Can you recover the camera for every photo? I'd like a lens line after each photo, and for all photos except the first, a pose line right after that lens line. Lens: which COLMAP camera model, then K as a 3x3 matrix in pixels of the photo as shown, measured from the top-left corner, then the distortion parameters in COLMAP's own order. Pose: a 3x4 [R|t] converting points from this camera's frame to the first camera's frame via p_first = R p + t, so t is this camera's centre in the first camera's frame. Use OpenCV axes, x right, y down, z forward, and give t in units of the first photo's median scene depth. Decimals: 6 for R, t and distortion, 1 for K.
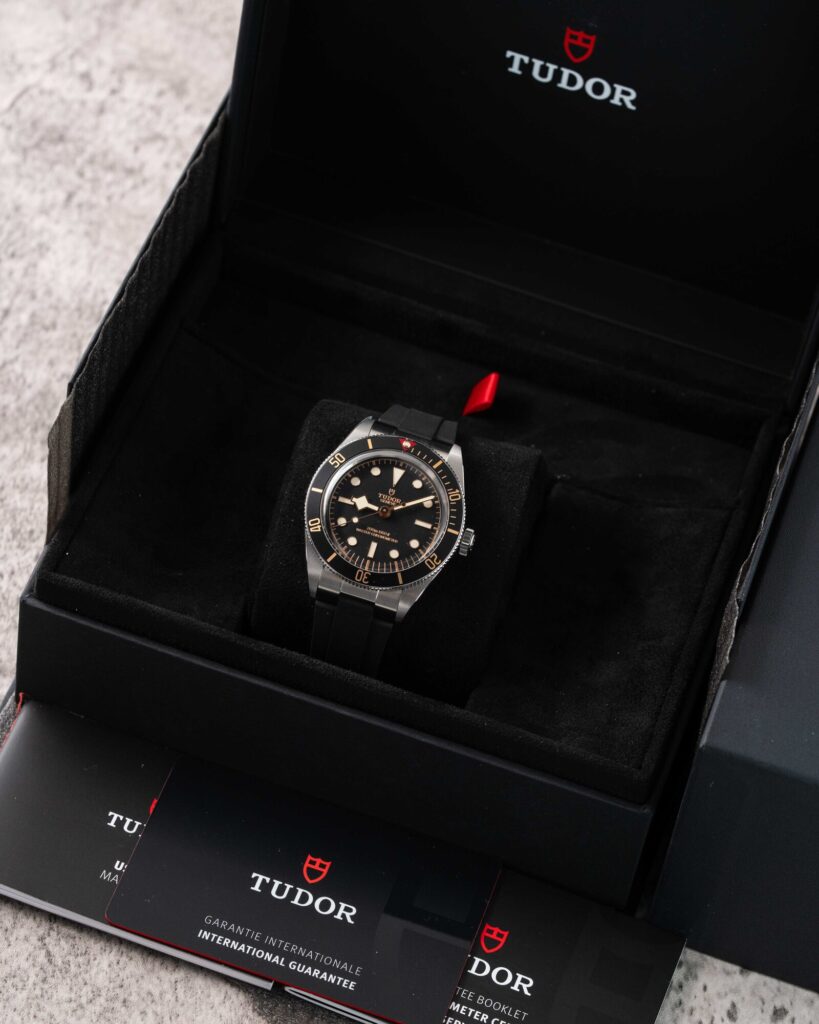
lens RADIAL K [[4605.9, 0, 409.2], [0, 4605.9, 510.2], [0, 0, 1]] dist [0.513336, 0.000000]
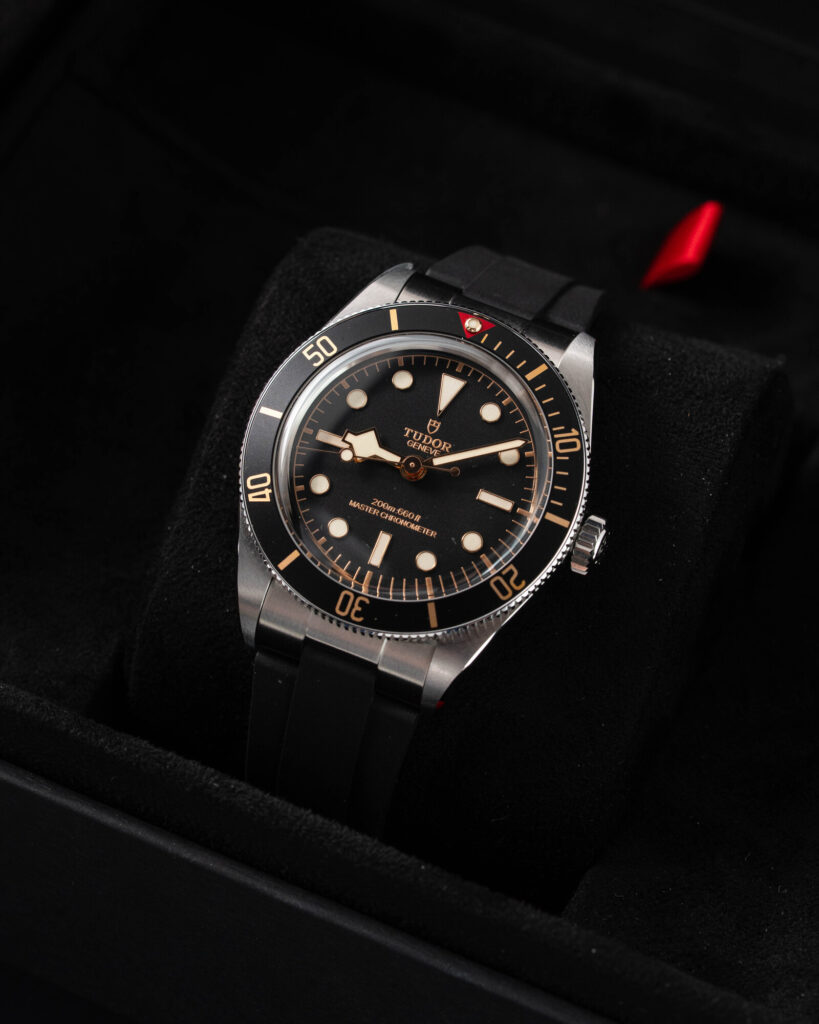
lens RADIAL K [[4605.9, 0, 439.9], [0, 4605.9, 547.5], [0, 0, 1]] dist [0.513336, 0.000000]
pose [[0.991601, 0.059900, -0.114626, 0.050290], [-0.060031, 0.998194, 0.002315, 0.007002], [0.114557, 0.004585, 0.993406, 0.544356]]
